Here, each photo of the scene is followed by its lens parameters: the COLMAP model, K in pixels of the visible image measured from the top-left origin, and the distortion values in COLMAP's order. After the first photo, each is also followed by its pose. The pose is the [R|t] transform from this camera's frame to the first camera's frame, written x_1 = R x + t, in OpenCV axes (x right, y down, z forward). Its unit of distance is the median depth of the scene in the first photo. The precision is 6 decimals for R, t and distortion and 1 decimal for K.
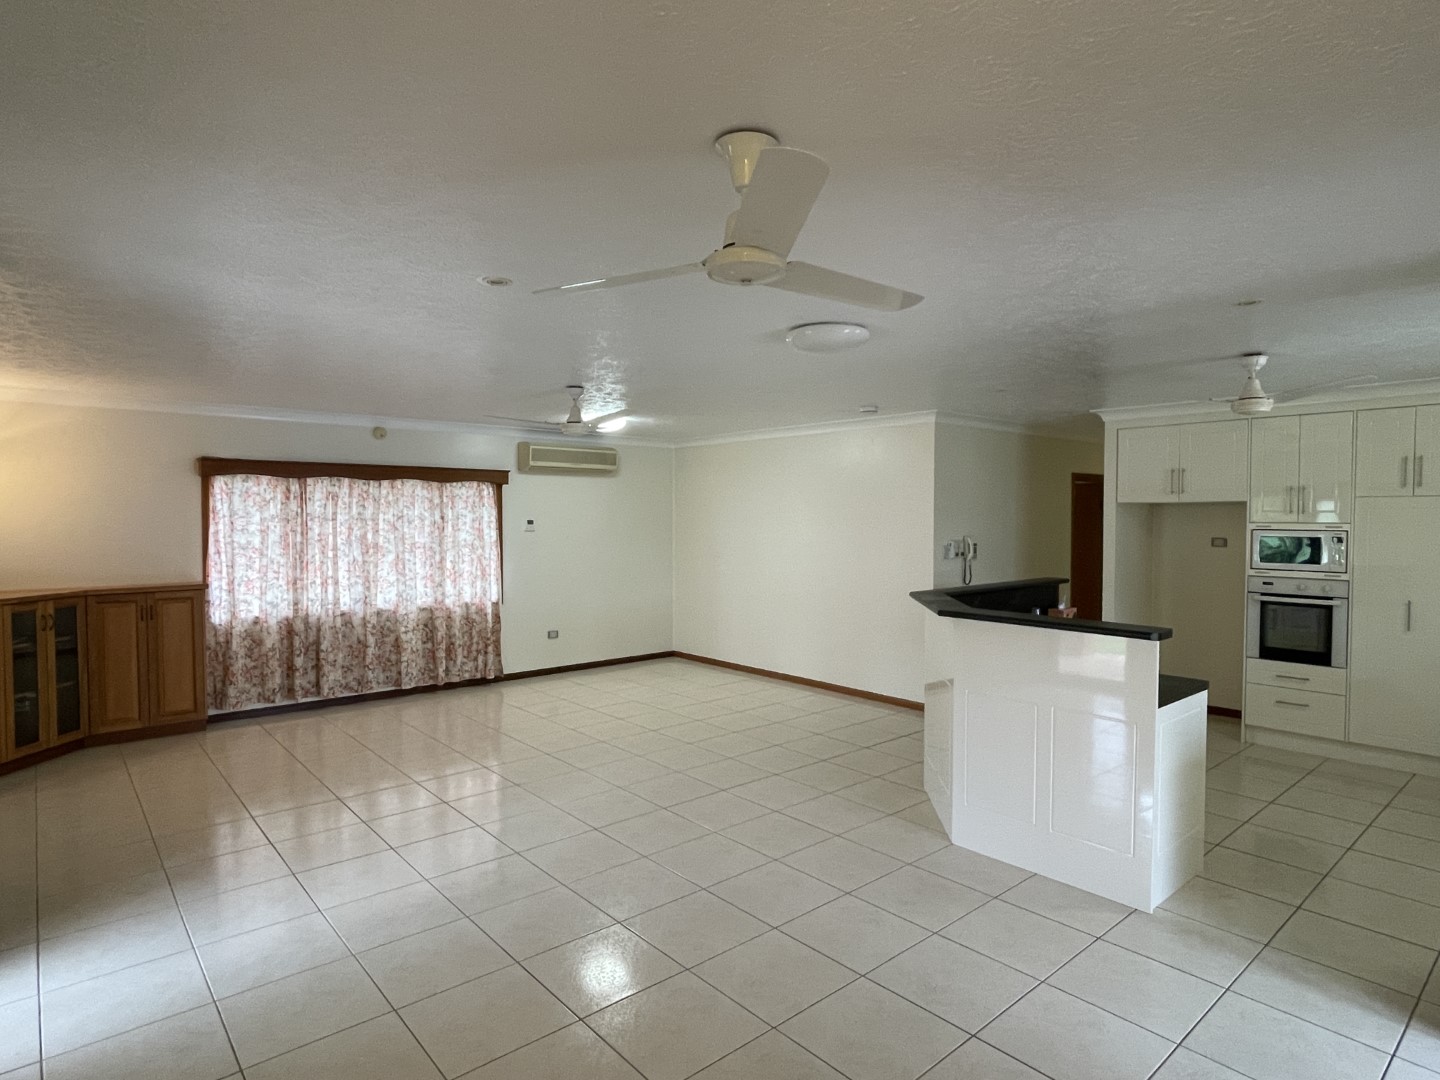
lens RADIAL K [[796.8, 0, 720.0], [0, 796.8, 540.0], [0, 0, 1]] dist [-0.001213, -0.001604]
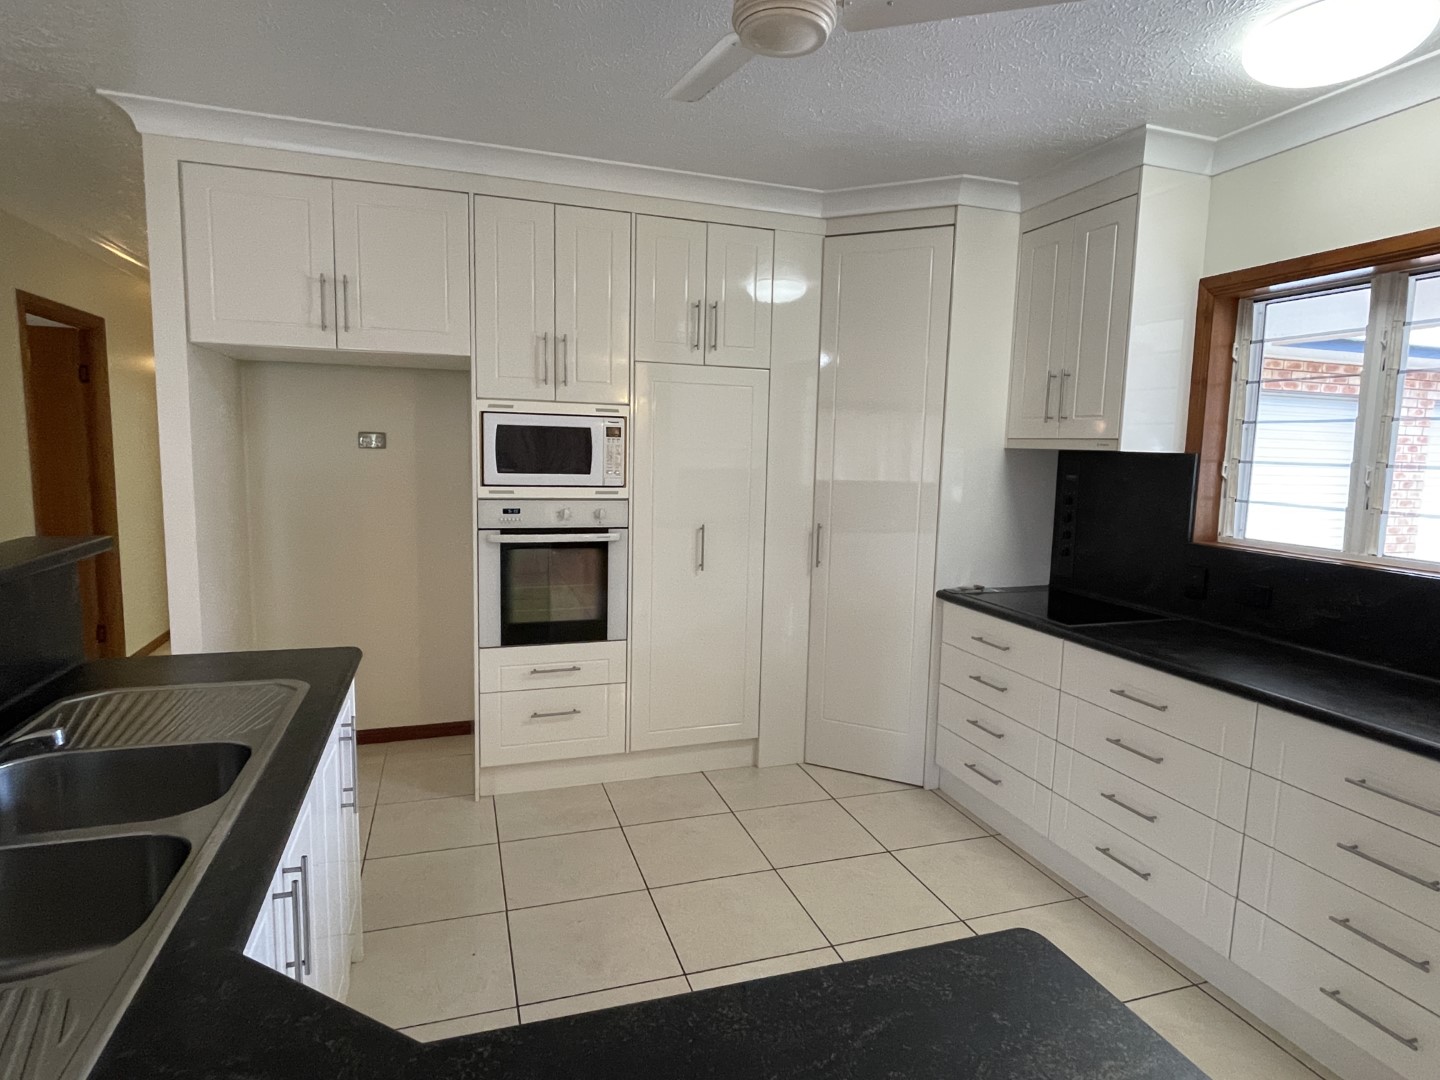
lens RADIAL K [[796.8, 0, 720.0], [0, 796.8, 540.0], [0, 0, 1]] dist [-0.001213, -0.001604]
pose [[0.373063, -0.101208, 0.922270, 0.236042], [0.004277, 0.994210, 0.107373, 0.016092], [-0.927796, -0.036113, 0.371335, 0.674926]]
